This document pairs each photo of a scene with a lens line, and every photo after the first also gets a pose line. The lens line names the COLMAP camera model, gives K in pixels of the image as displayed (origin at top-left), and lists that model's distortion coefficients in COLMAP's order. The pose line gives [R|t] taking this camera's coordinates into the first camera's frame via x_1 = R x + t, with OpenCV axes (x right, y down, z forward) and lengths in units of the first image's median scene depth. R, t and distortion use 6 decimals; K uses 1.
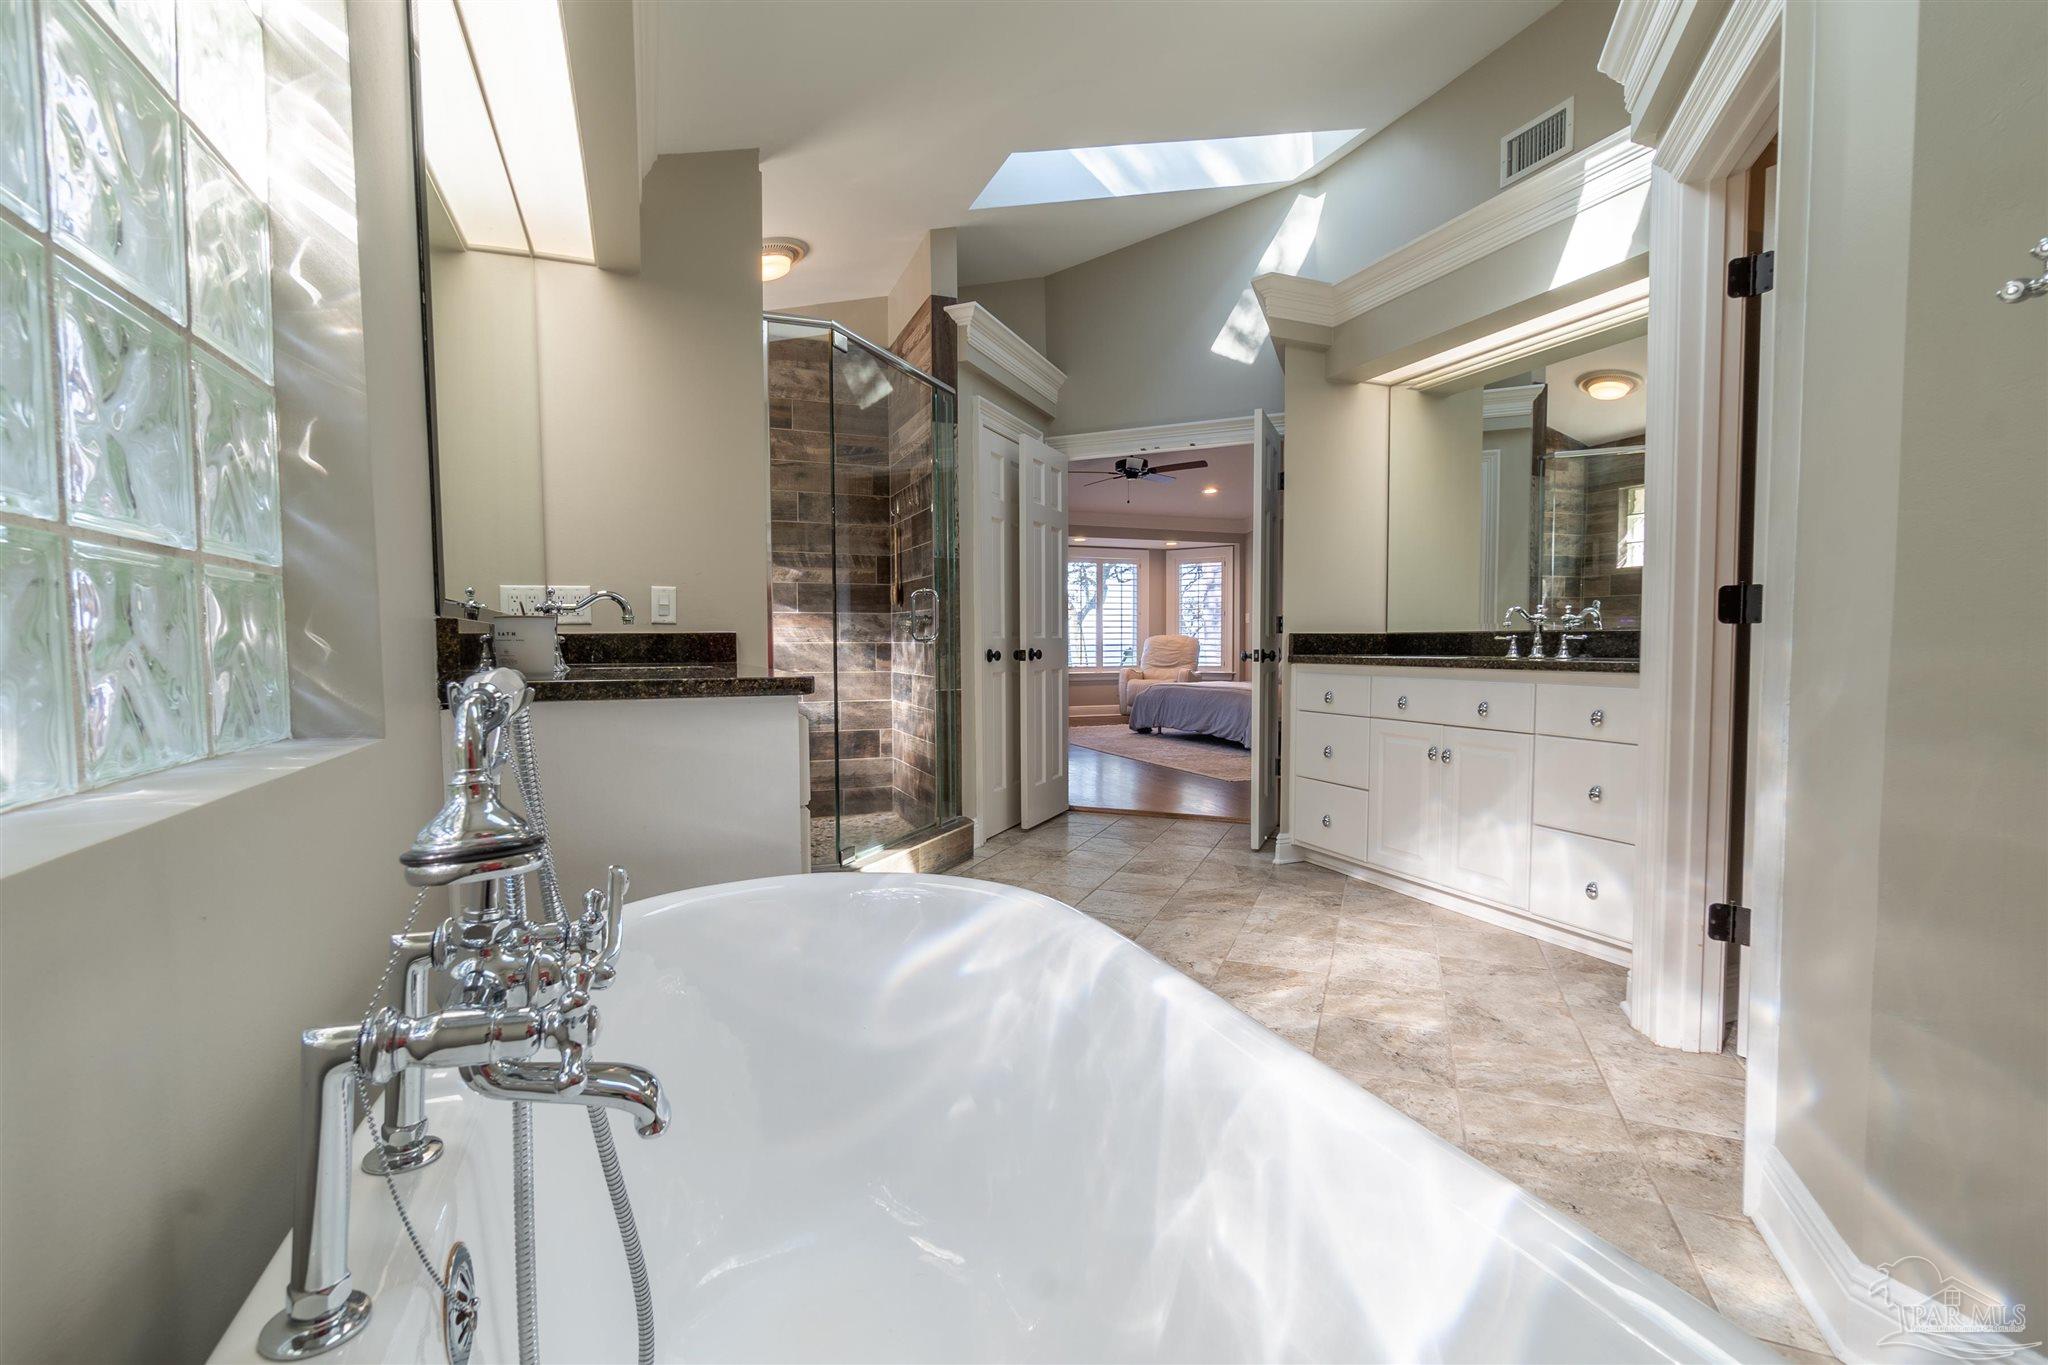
lens RADIAL K [[878.1, 0, 1006.2], [0, 878.1, 686.3], [0, 0, 1]] dist [-0.004000, 0.000421]
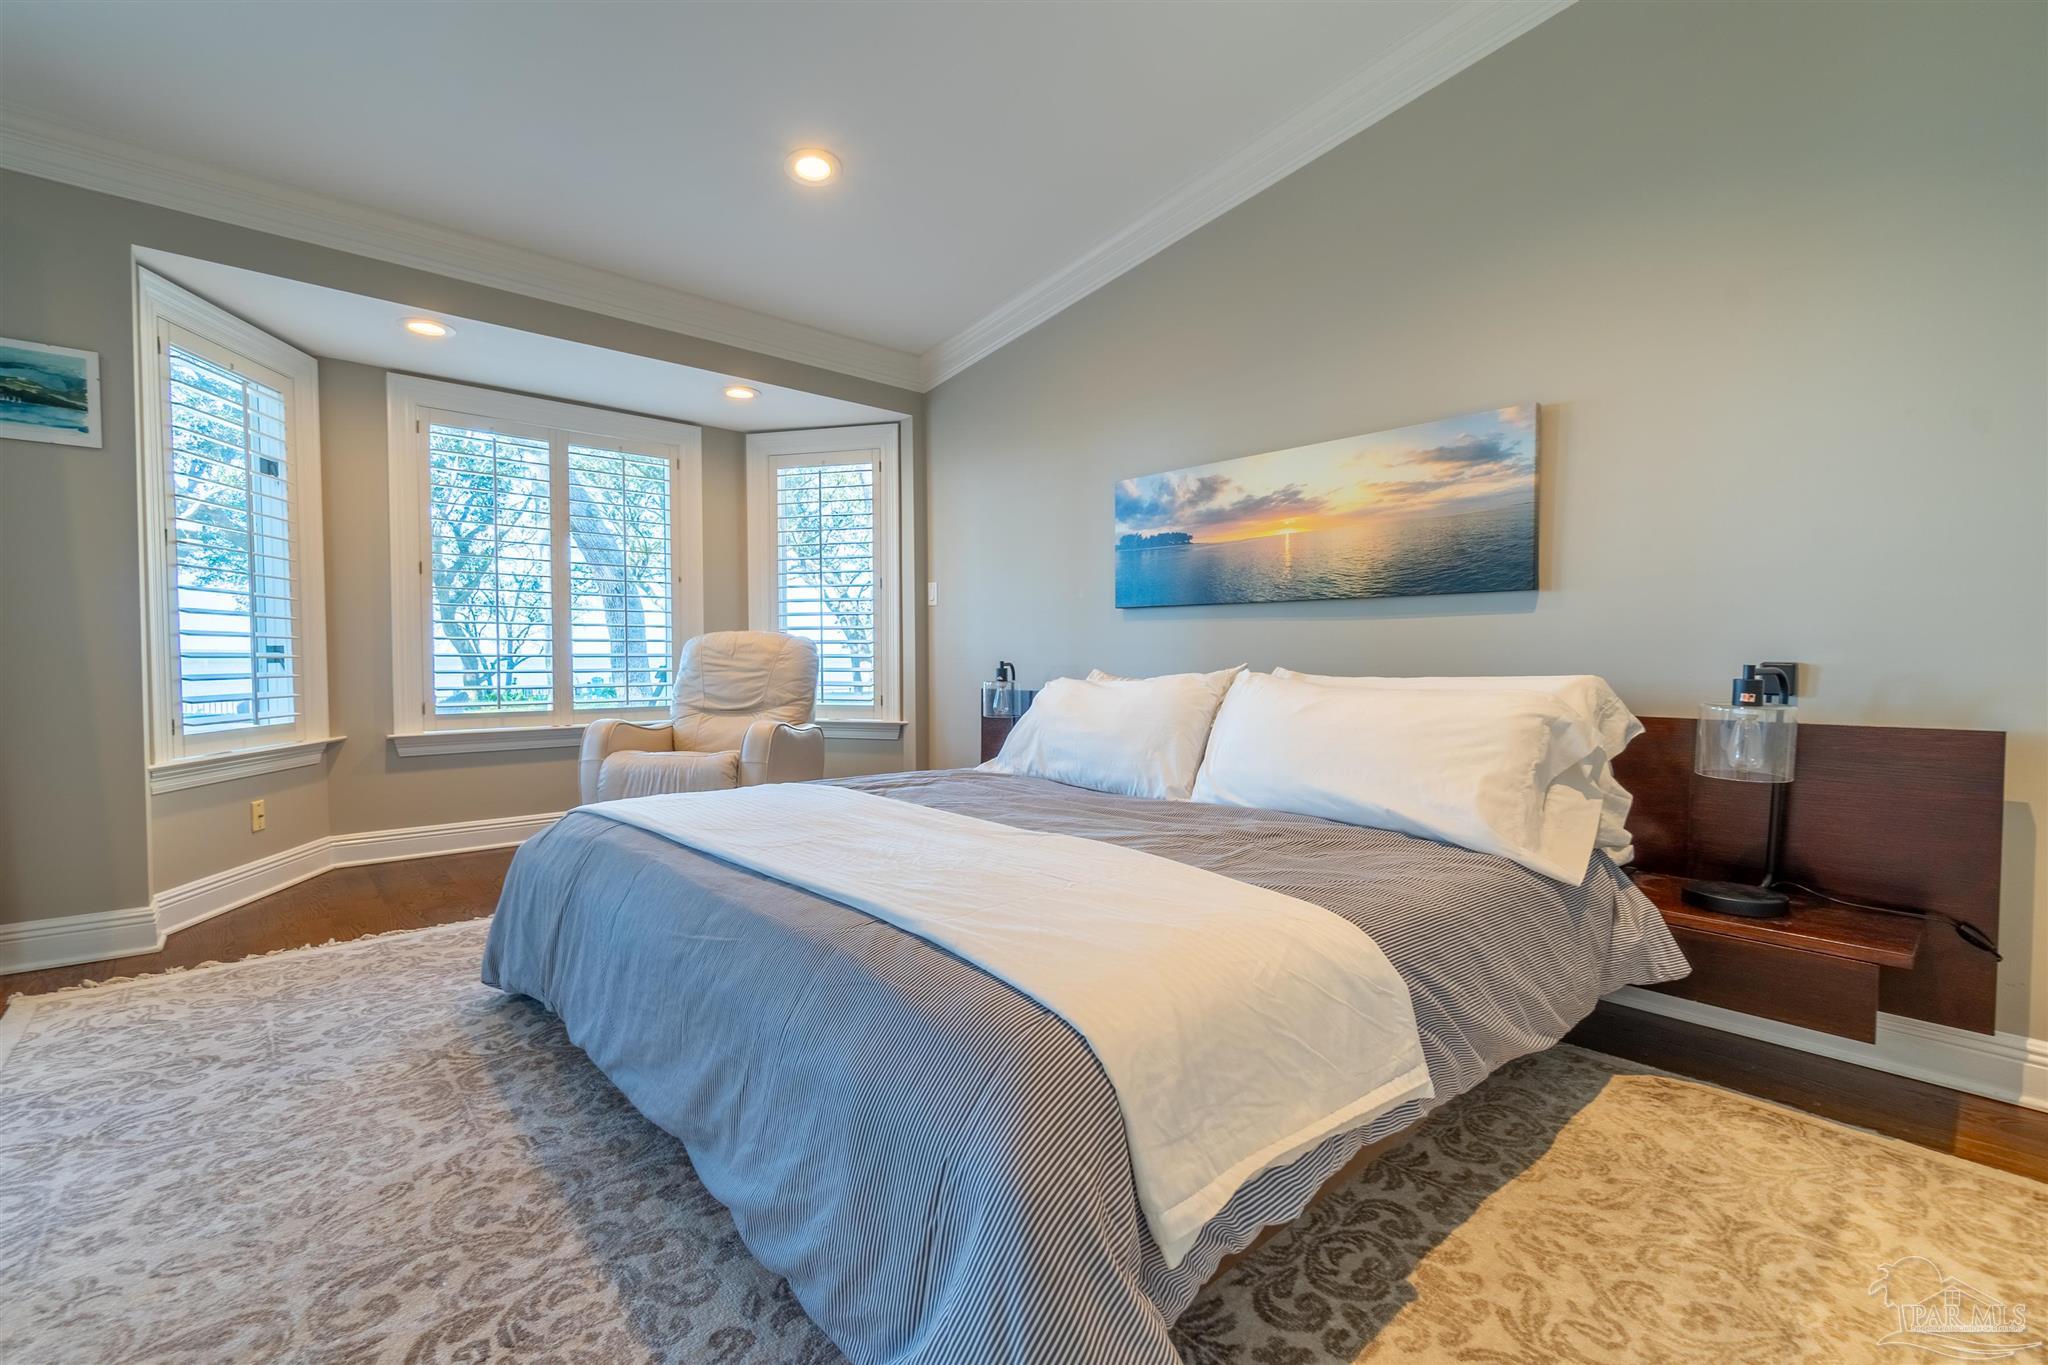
lens RADIAL K [[878.1, 0, 1006.2], [0, 878.1, 686.3], [0, 0, 1]] dist [-0.004000, 0.000421]
pose [[0.940366, -0.004163, 0.340139, 0.163032], [0.009961, 0.999833, -0.015301, -0.026588], [-0.340019, 0.017777, 0.940251, 0.586605]]
